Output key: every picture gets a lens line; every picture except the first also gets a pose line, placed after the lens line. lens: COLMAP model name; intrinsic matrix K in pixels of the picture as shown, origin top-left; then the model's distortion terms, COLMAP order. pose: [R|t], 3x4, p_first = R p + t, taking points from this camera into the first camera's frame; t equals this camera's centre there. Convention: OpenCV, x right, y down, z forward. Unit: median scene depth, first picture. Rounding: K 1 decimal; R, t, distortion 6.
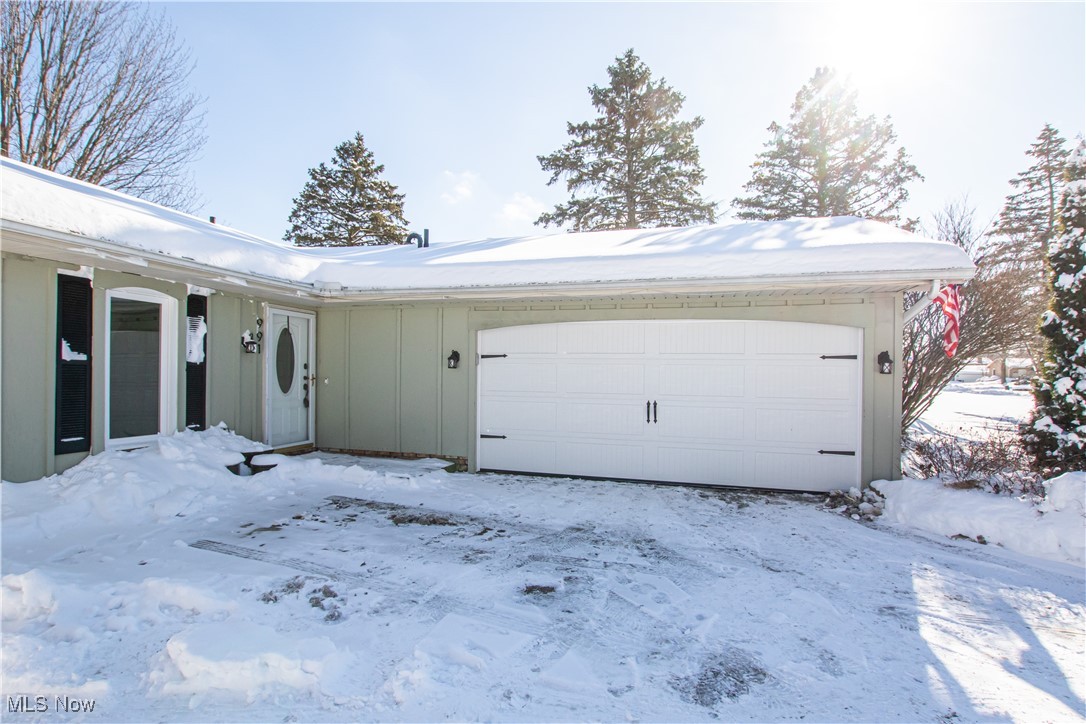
lens RADIAL K [[537.1, 0, 543.7], [0, 537.1, 363.5], [0, 0, 1]] dist [-0.011214, -0.000828]
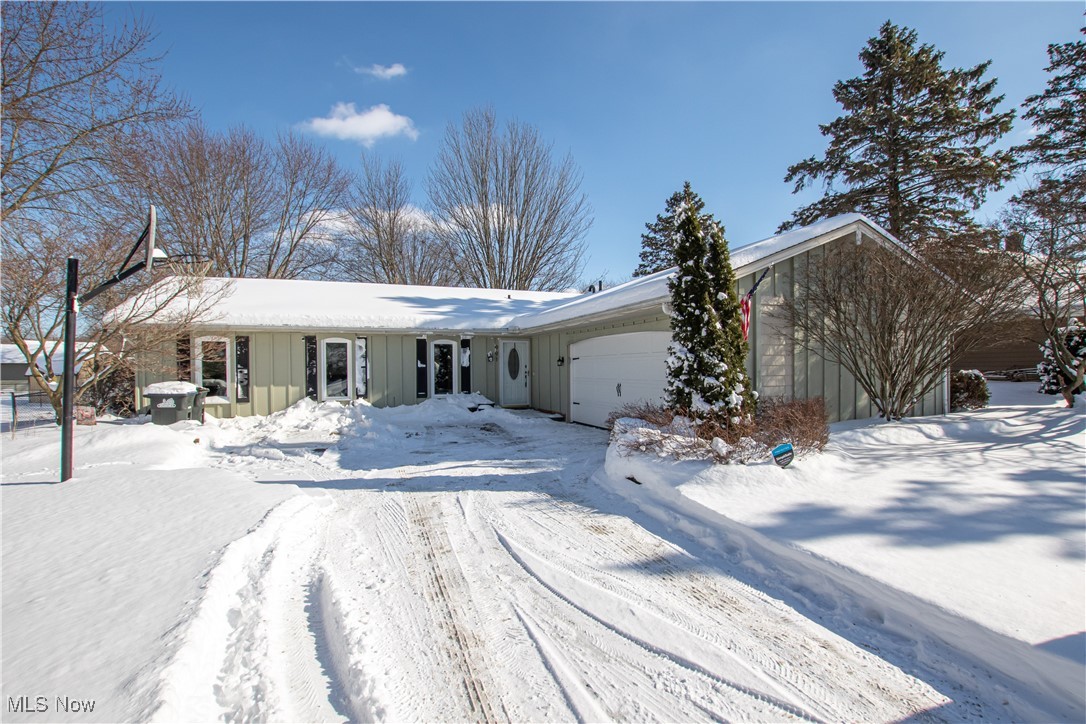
lens RADIAL K [[537.1, 0, 536.8], [0, 537.1, 367.7], [0, 0, 1]] dist [-0.011214, -0.000828]
pose [[0.591836, -0.018844, -0.805838, 1.292289], [0.031376, 0.999508, -0.000330, 0.013180], [0.805447, -0.025088, 0.592136, -0.174070]]
